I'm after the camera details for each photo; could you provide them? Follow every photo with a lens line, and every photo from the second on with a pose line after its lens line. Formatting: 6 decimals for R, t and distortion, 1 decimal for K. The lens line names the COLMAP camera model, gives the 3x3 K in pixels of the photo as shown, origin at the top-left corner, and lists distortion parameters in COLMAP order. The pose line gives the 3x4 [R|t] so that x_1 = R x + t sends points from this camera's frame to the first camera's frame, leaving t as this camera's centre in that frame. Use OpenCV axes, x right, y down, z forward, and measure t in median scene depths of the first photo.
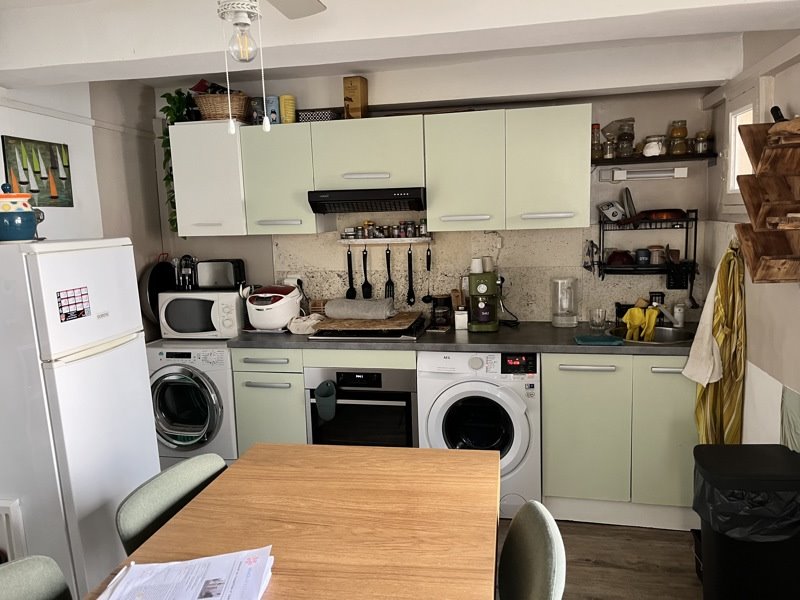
lens RADIAL K [[595.3, 0, 406.7], [0, 595.3, 302.4], [0, 0, 1]] dist [0.042468, -0.010678]
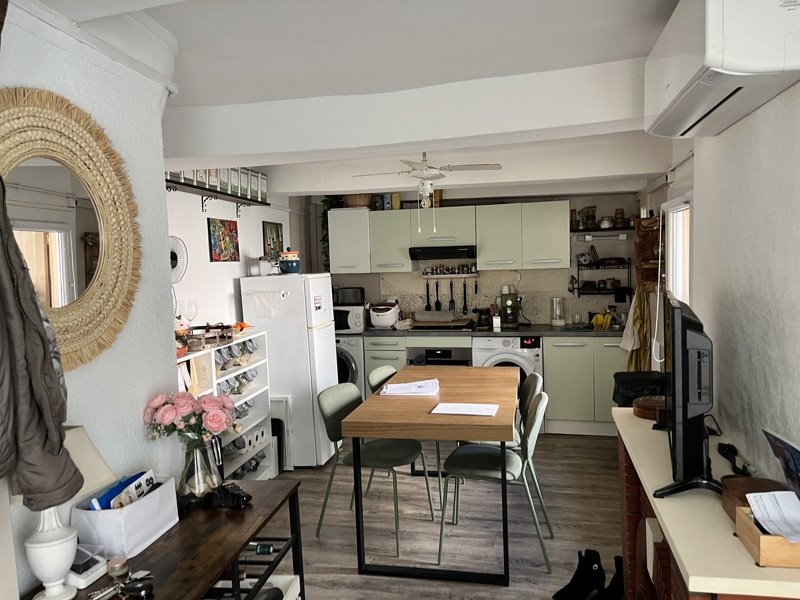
lens RADIAL K [[595.3, 0, 393.6], [0, 595.3, 301.5], [0, 0, 1]] dist [0.042468, -0.010678]
pose [[0.998609, 0.003148, -0.052635, -0.115051], [-0.007143, 0.997091, -0.075879, 0.105353], [0.052243, 0.076150, 0.995727, -0.733633]]
